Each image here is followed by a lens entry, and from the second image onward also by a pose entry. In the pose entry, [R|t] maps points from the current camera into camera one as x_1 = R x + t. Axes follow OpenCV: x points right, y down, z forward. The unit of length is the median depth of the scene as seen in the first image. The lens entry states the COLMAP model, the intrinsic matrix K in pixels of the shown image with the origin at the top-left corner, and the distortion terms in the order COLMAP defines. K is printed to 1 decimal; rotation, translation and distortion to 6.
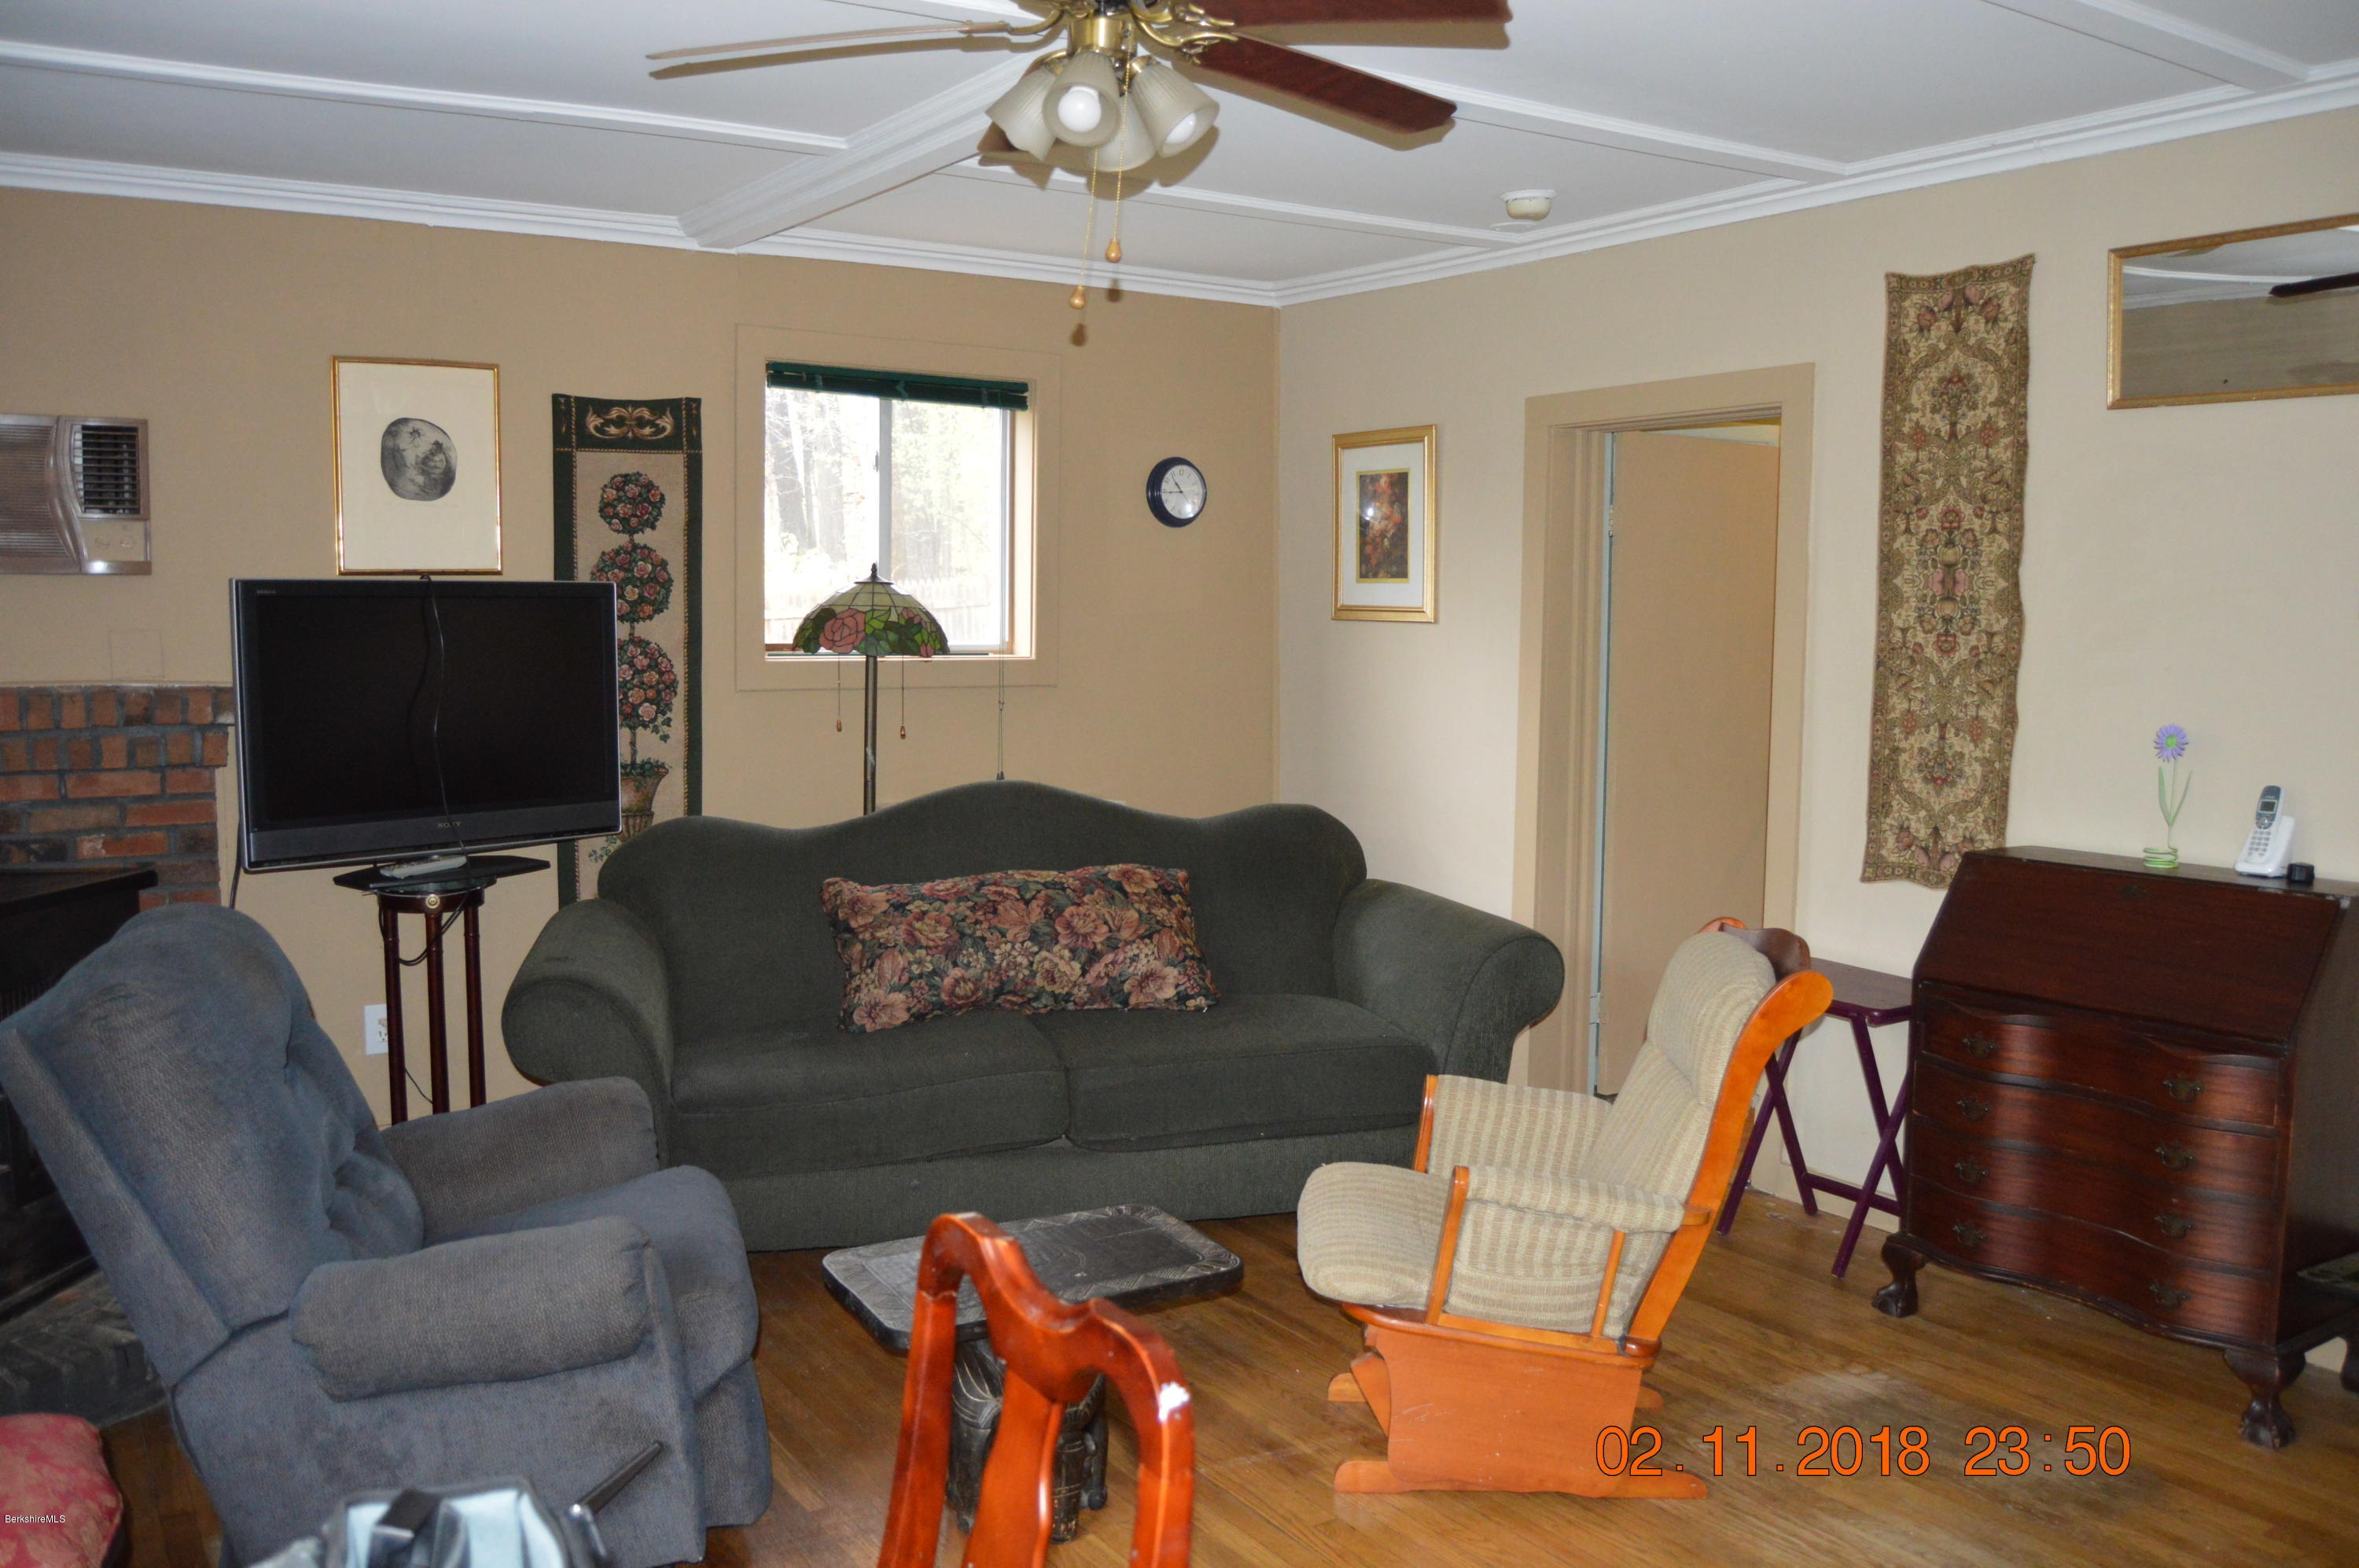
lens RADIAL K [[1883.1, 0, 1187.6], [0, 1883.1, 779.4], [0, 0, 1]] dist [-0.090643, 0.030636]
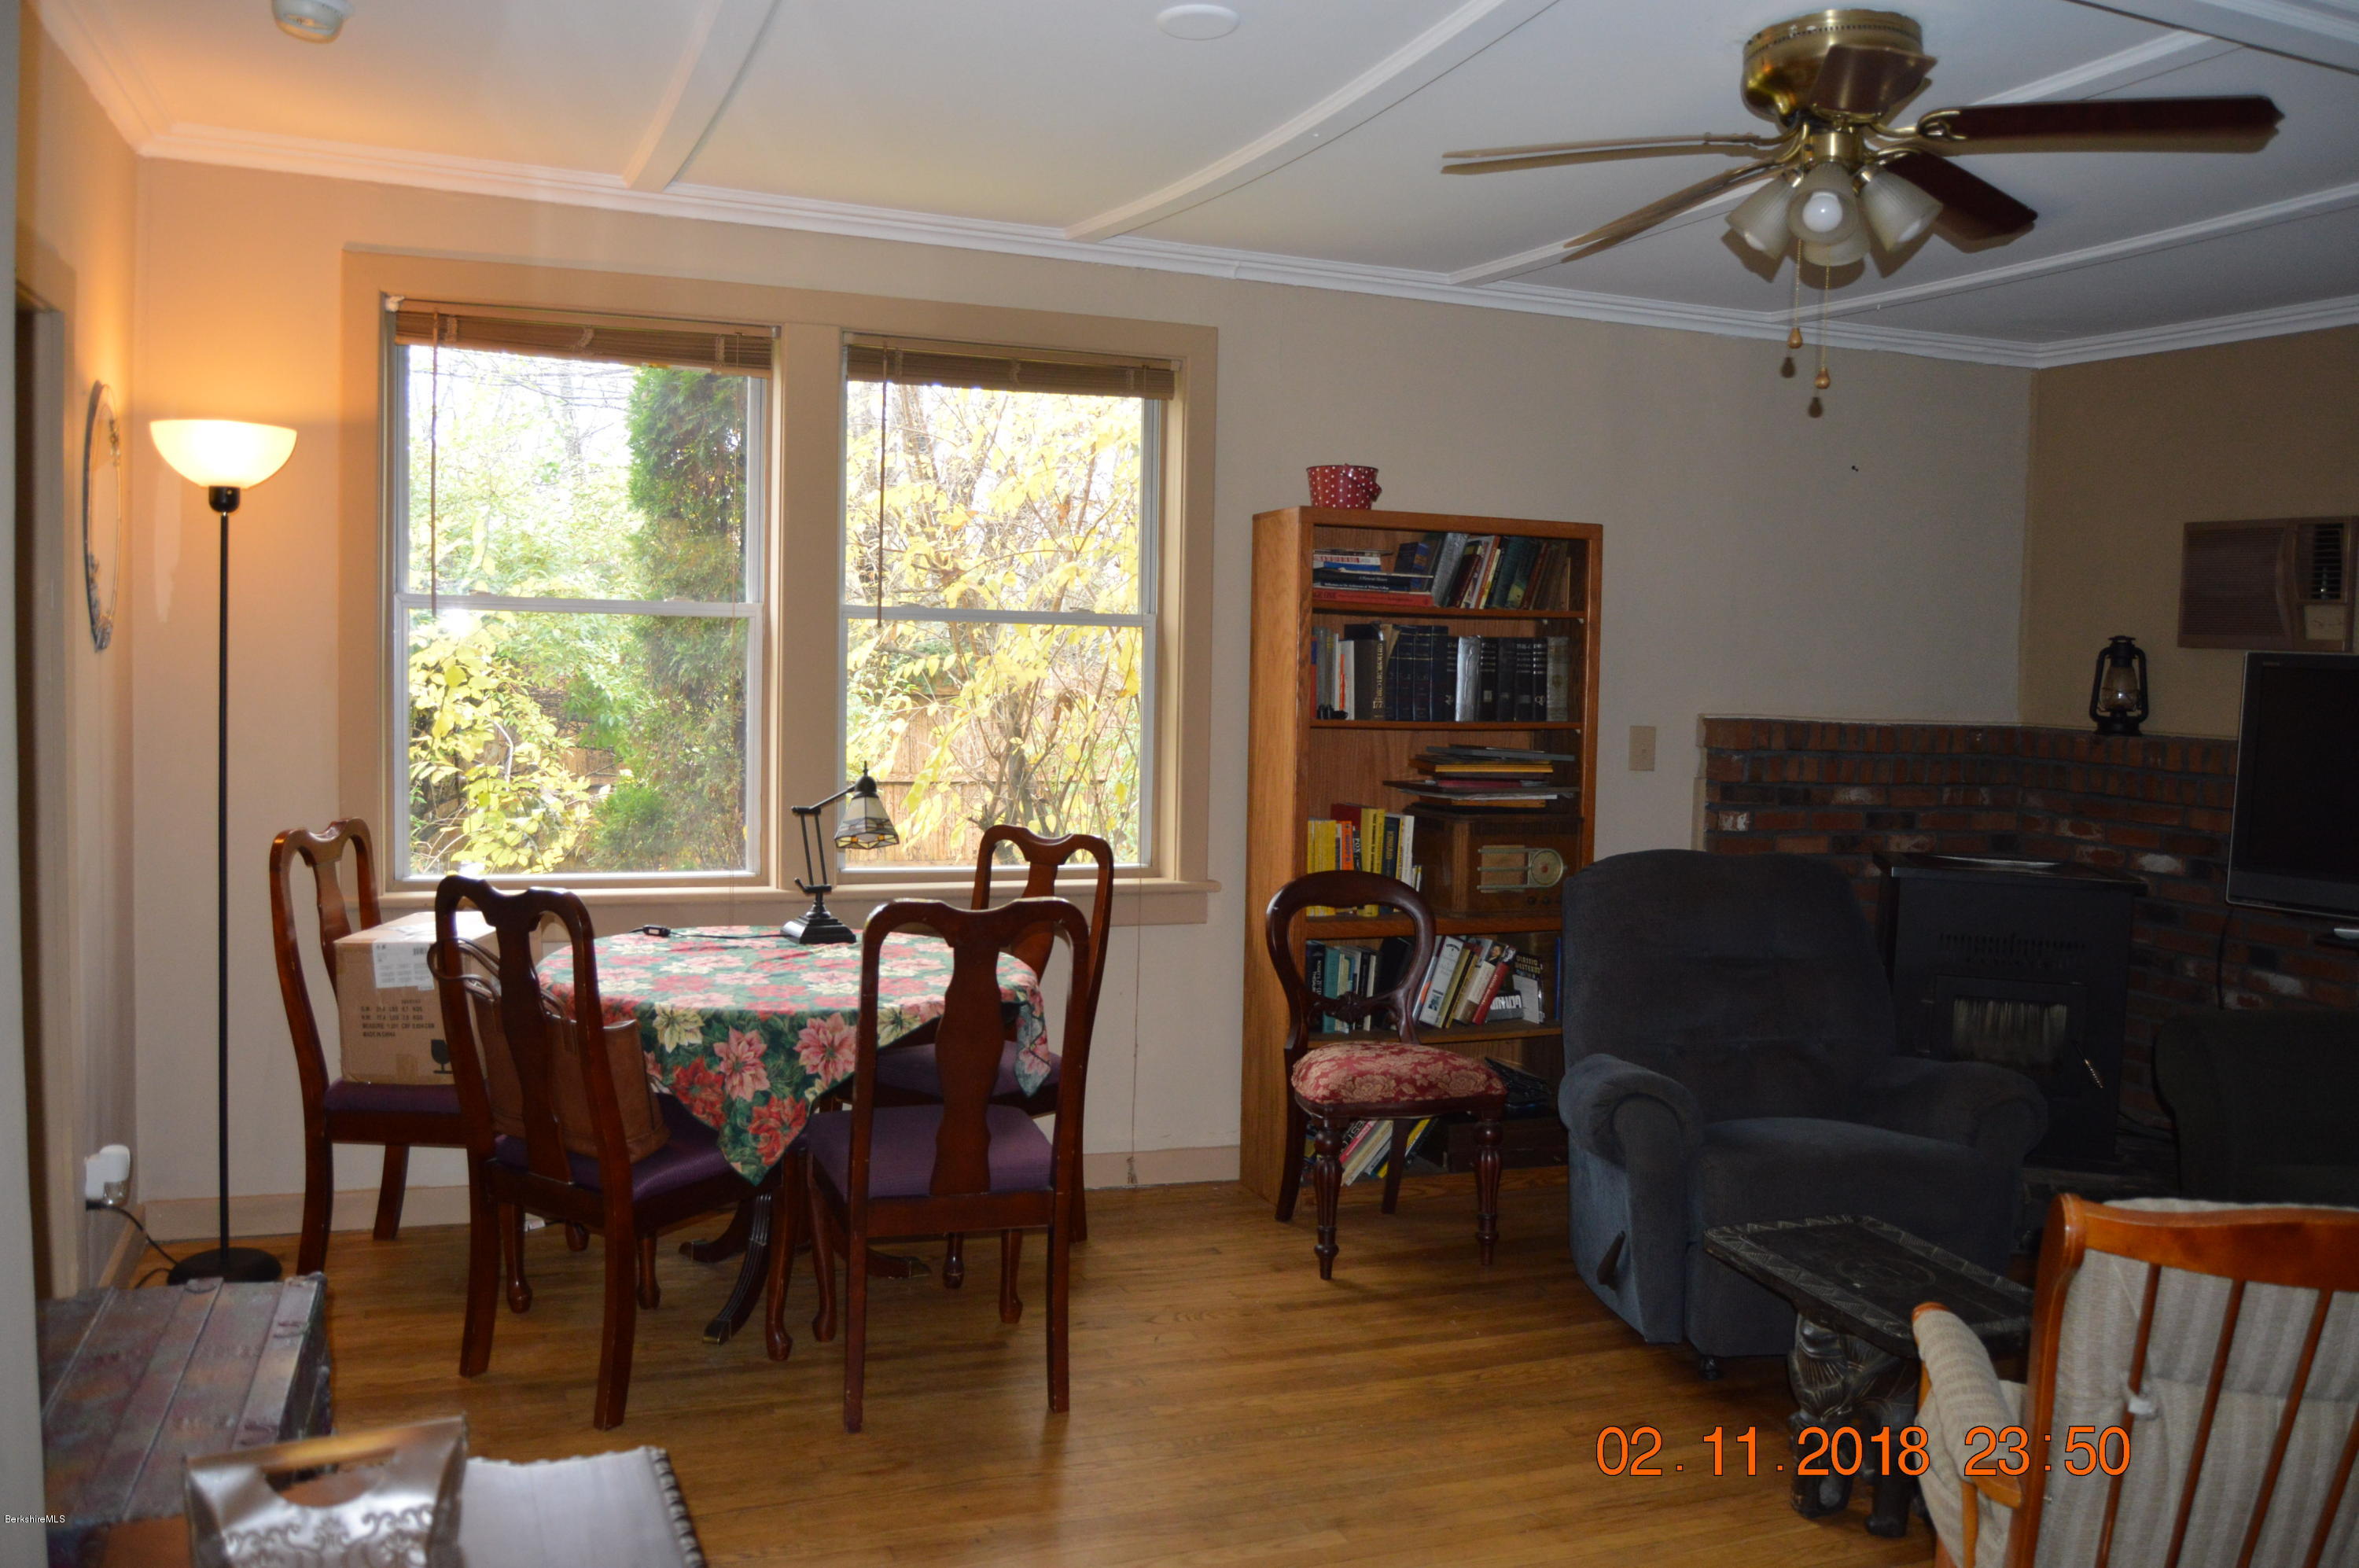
lens RADIAL K [[1874.3, 0, 1185.9], [0, 1874.3, 779.8], [0, 0, 1]] dist [-0.092324, 0.035729]
pose [[-0.204404, 0.061272, -0.976967, 0.695538], [-0.126607, 0.988001, 0.088453, -0.042229], [0.970665, 0.141771, -0.194194, 0.539764]]
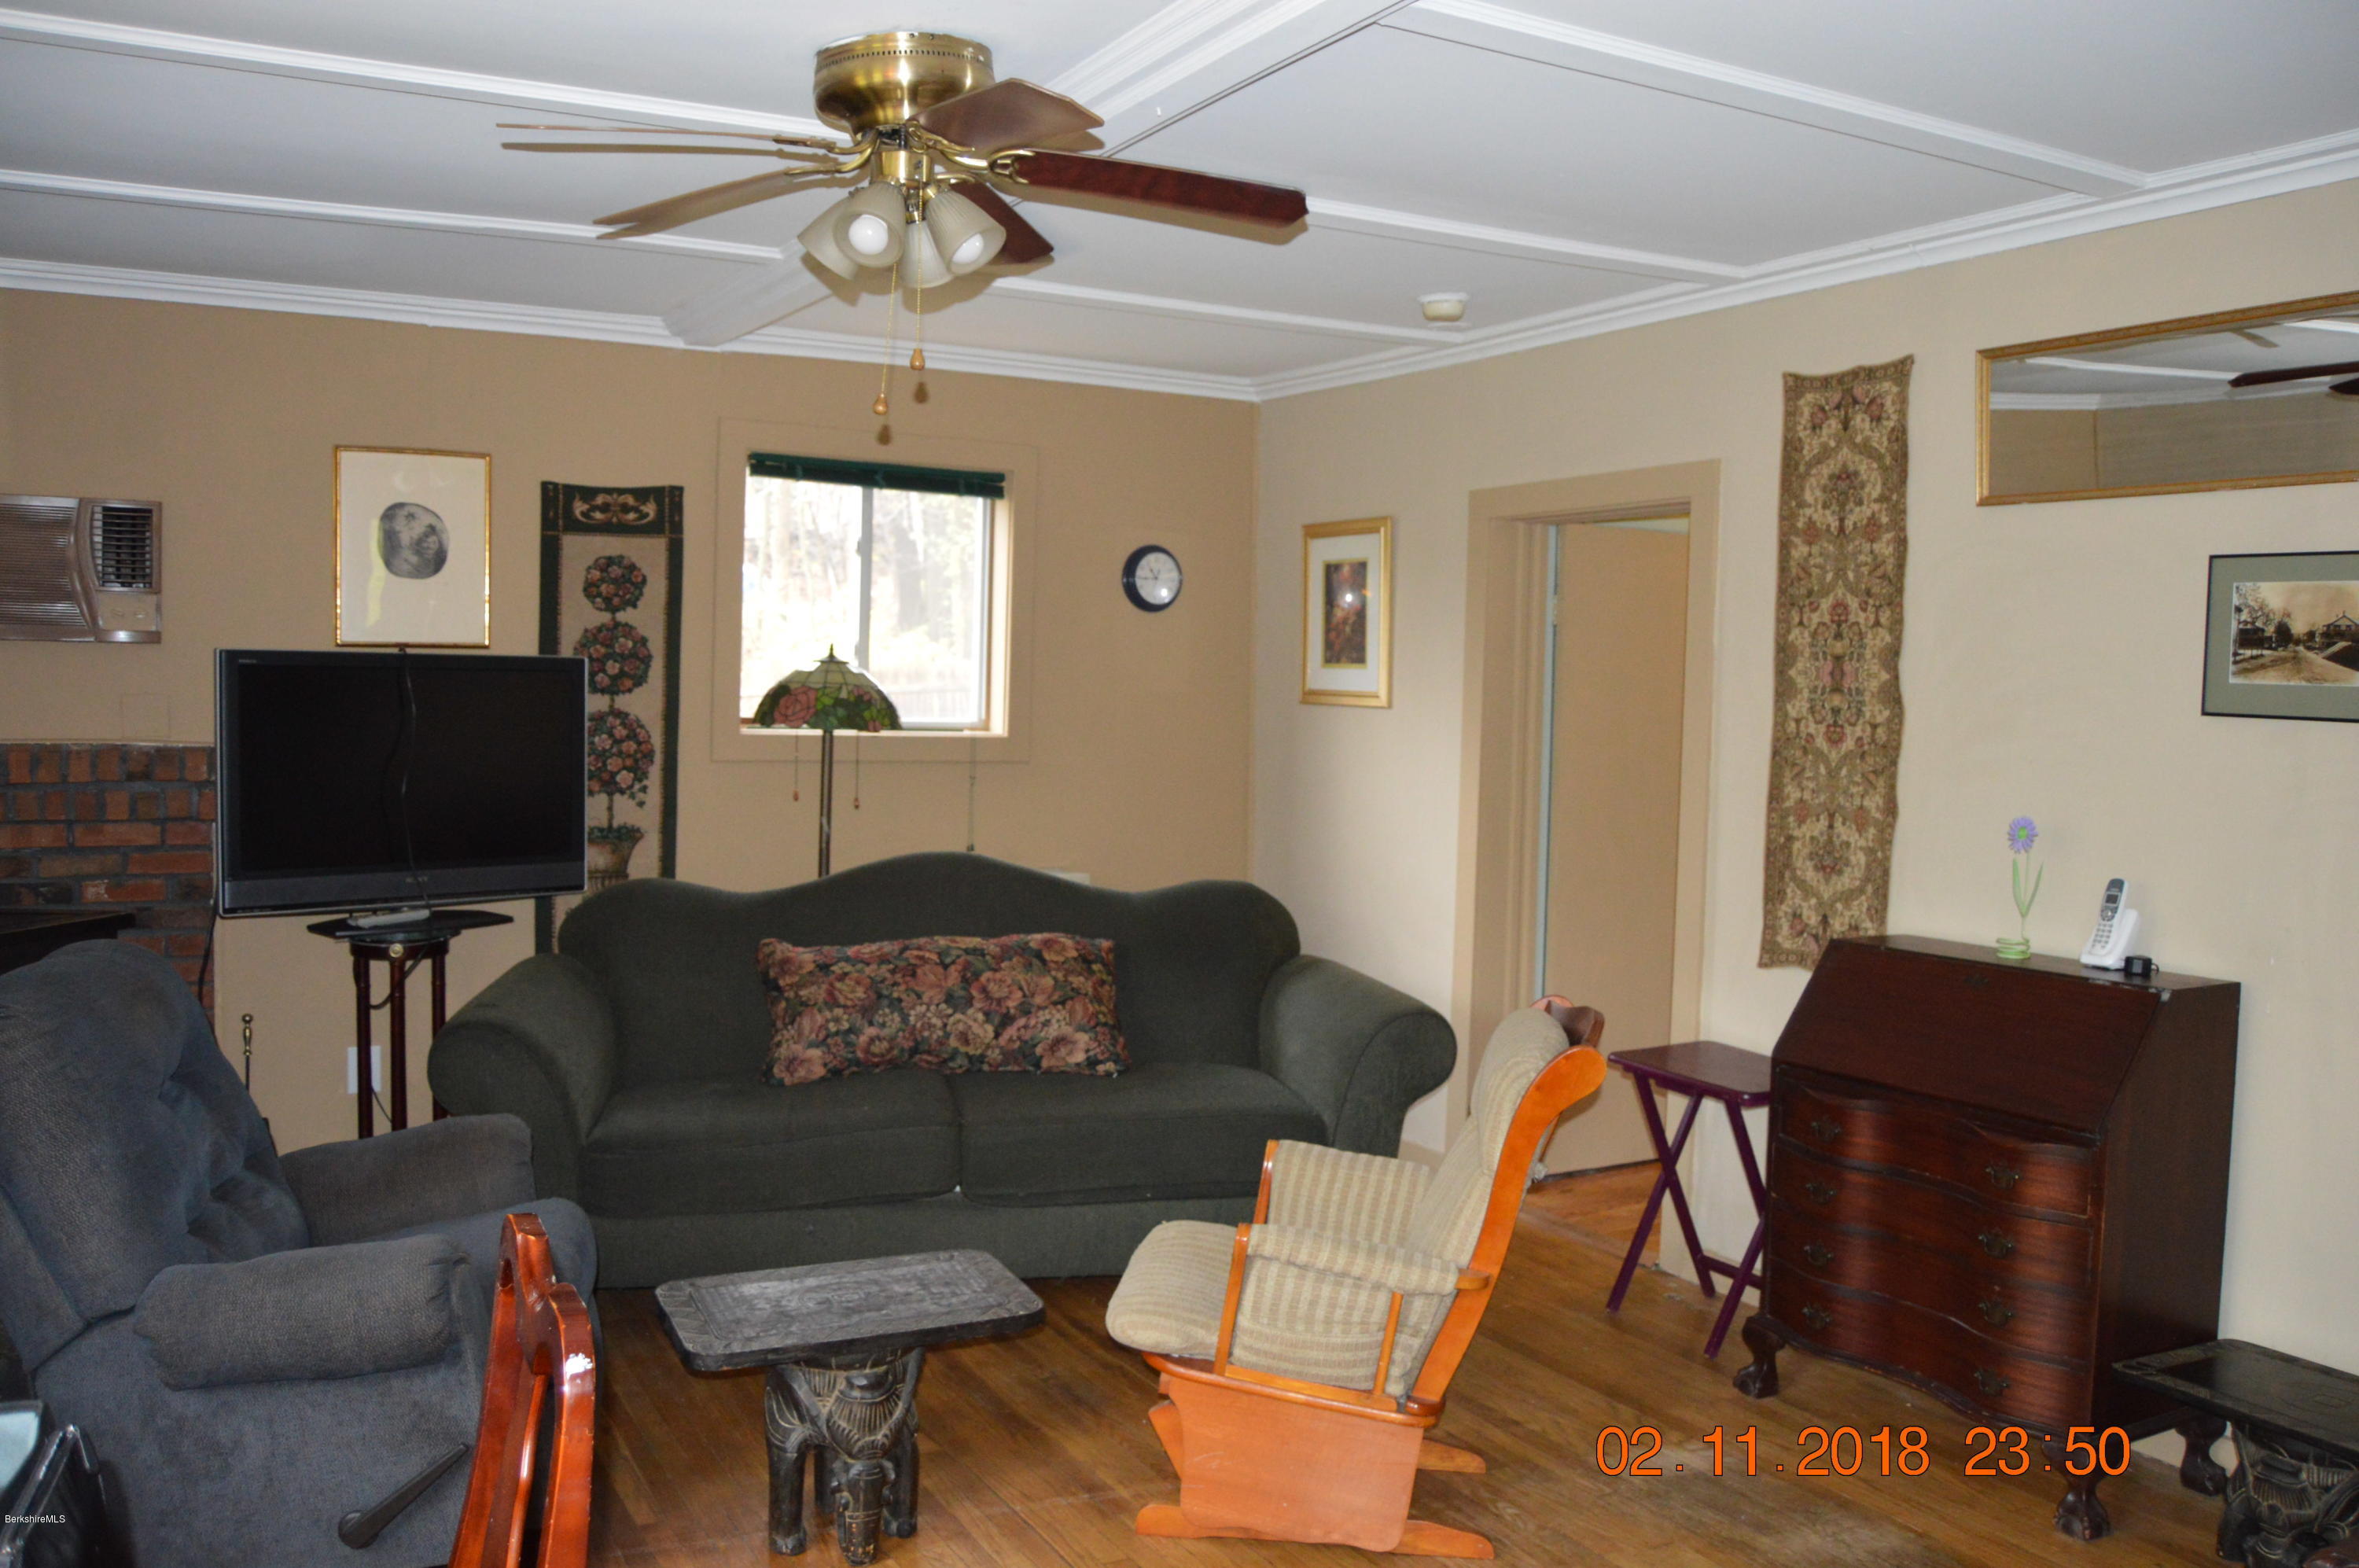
lens RADIAL K [[1874.3, 0, 1185.9], [0, 1874.3, 779.8], [0, 0, 1]] dist [-0.092324, 0.035729]
pose [[0.997219, 0.018356, -0.072231, 0.125419], [-0.021421, 0.998893, -0.041886, 0.001955], [0.071382, 0.043317, 0.996508, -0.036974]]
